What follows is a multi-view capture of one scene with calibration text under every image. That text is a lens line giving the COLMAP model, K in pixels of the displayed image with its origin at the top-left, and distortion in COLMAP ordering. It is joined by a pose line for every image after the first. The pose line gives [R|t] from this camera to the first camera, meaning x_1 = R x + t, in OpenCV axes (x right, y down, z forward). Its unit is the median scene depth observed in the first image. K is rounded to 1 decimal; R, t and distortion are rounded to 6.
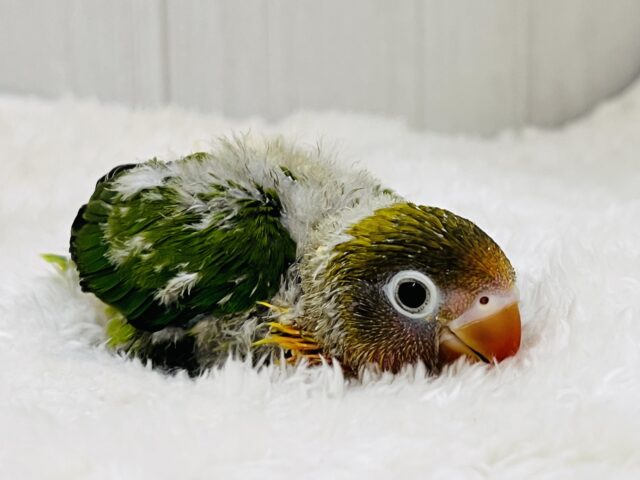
lens RADIAL K [[1431.6, 0, 320.0], [0, 1431.6, 240.0], [0, 0, 1]] dist [-0.011476, -0.030872]
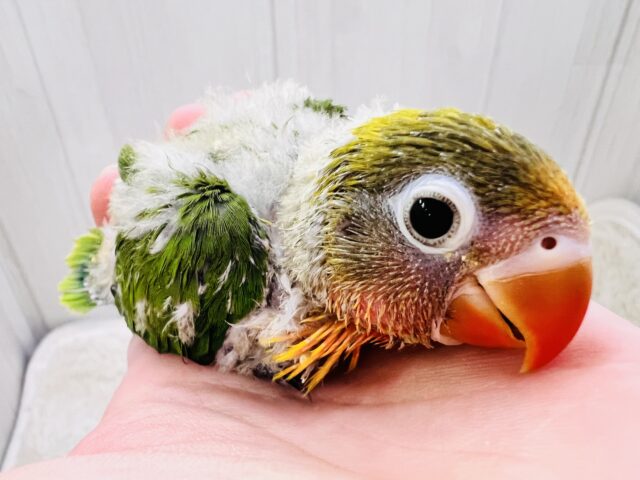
lens RADIAL K [[486.6, 0, 320.0], [0, 486.6, 240.0], [0, 0, 1]] dist [0.000221, -0.000445]
pose [[0.981423, 0.189540, -0.029741, 0.022146], [-0.190581, 0.980963, -0.037280, 0.067326], [0.022109, 0.042255, 0.998862, 0.775514]]
